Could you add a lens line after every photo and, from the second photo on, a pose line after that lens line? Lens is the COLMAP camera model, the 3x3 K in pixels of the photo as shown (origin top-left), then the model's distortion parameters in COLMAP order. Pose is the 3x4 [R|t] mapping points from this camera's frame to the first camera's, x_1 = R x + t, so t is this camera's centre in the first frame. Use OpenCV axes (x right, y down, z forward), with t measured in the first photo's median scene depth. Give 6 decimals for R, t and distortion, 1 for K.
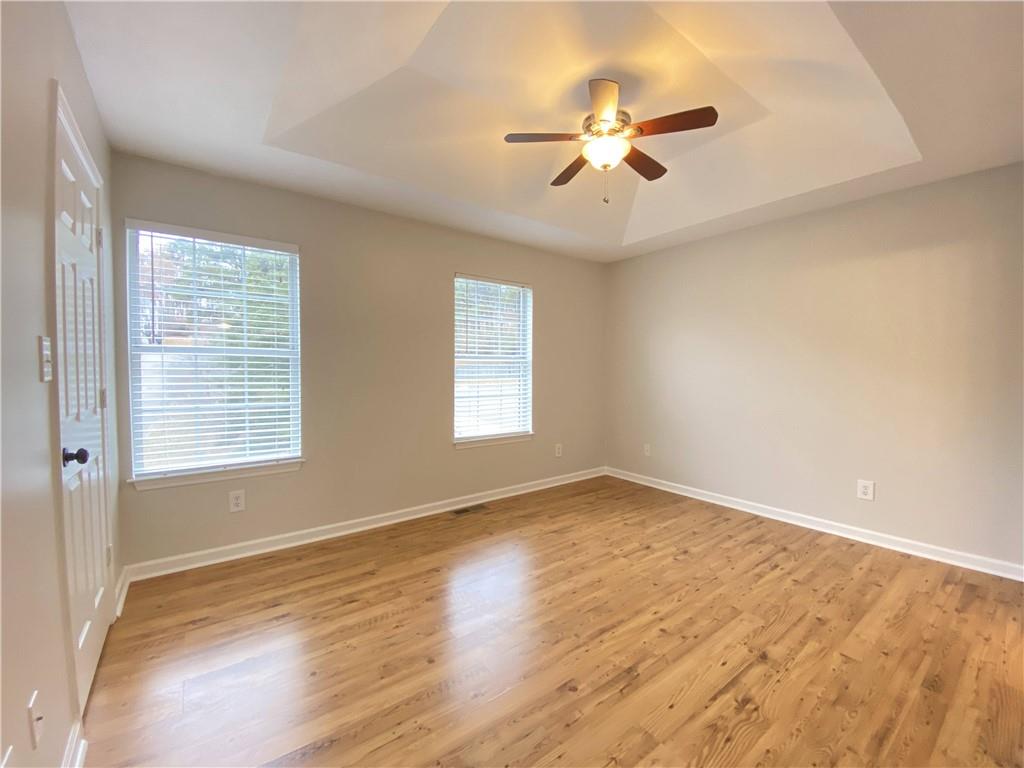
lens RADIAL K [[416.4, 0, 512.0], [0, 416.4, 384.0], [0, 0, 1]] dist [0.021407, -0.021475]
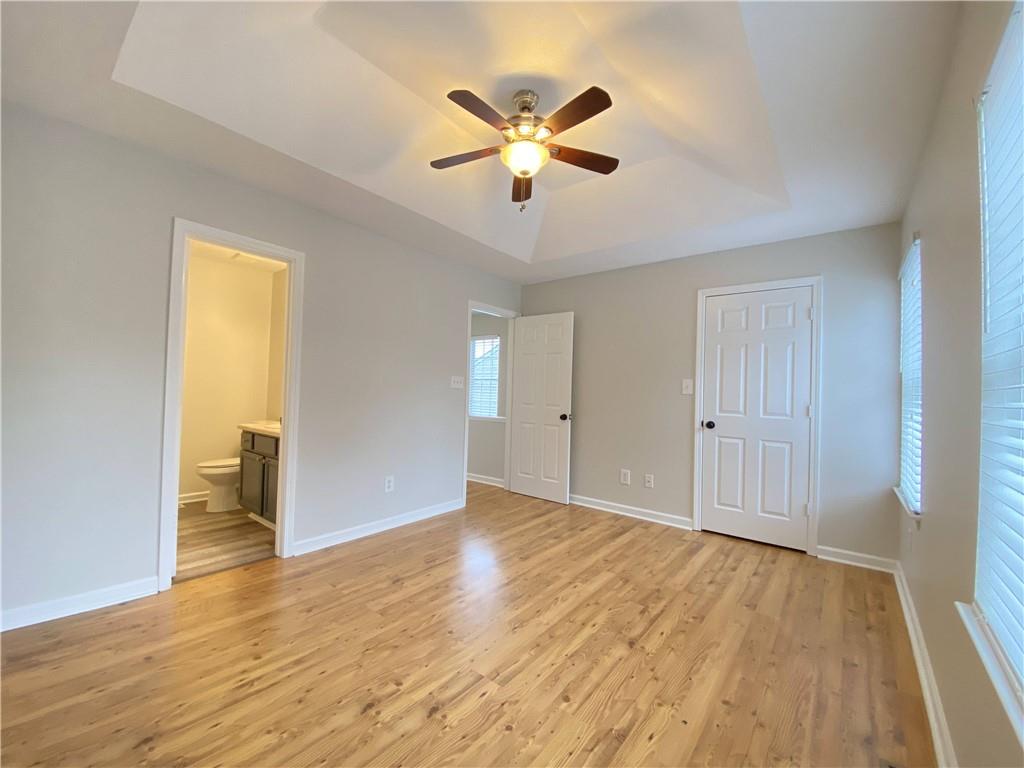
lens RADIAL K [[416.4, 0, 512.0], [0, 416.4, 384.0], [0, 0, 1]] dist [0.021407, -0.021475]
pose [[-0.966910, -0.034457, -0.252779, 0.464499], [-0.040812, 0.998968, 0.019938, -0.045379], [0.251831, 0.029595, -0.967319, 1.880881]]
